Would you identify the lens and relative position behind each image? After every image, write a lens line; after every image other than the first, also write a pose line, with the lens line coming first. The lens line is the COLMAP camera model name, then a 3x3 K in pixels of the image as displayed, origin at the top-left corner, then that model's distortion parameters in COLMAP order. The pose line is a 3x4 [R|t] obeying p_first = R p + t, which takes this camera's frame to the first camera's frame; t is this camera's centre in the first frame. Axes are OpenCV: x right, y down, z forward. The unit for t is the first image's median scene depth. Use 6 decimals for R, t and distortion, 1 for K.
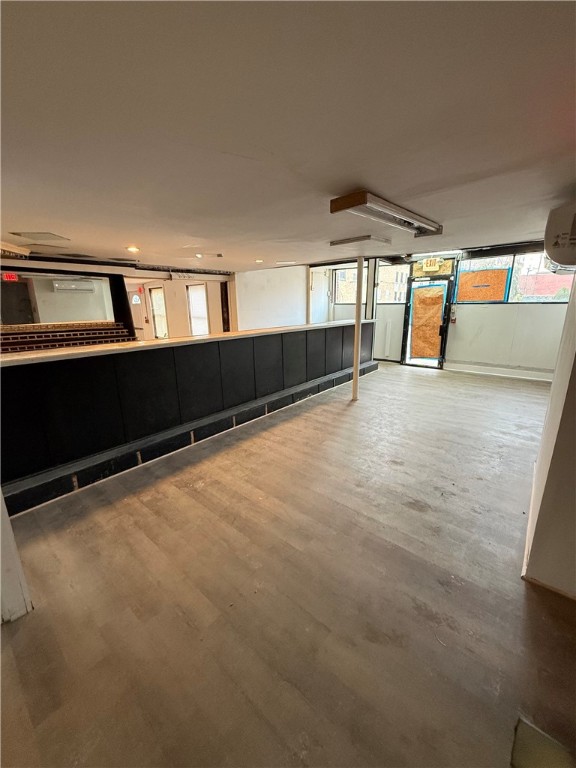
lens RADIAL K [[307.2, 0, 290.7], [0, 307.2, 383.7], [0, 0, 1]] dist [0.000610, 0.000057]
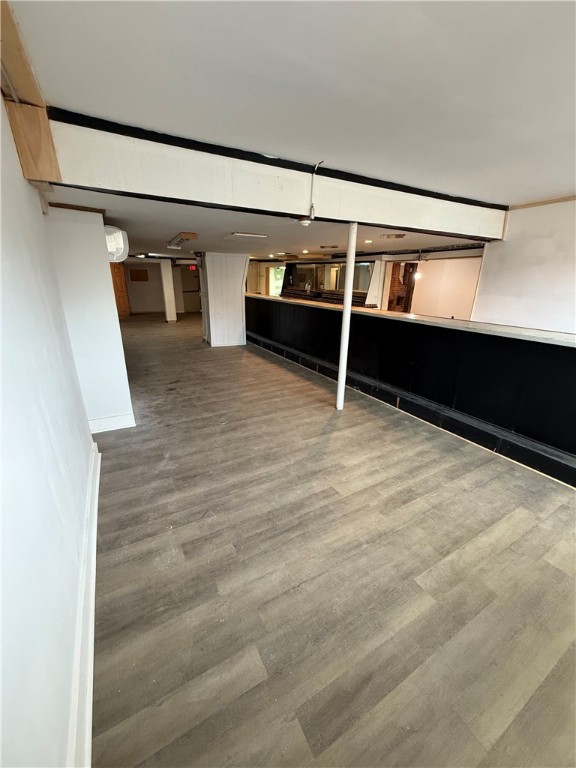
lens RADIAL K [[307.2, 0, 291.1], [0, 307.2, 382.6], [0, 0, 1]] dist [0.000610, 0.000057]
pose [[-0.343894, 0.316162, -0.884182, 1.090300], [-0.243885, 0.879225, 0.409247, -0.354204], [0.906784, 0.356377, -0.225253, 1.205242]]
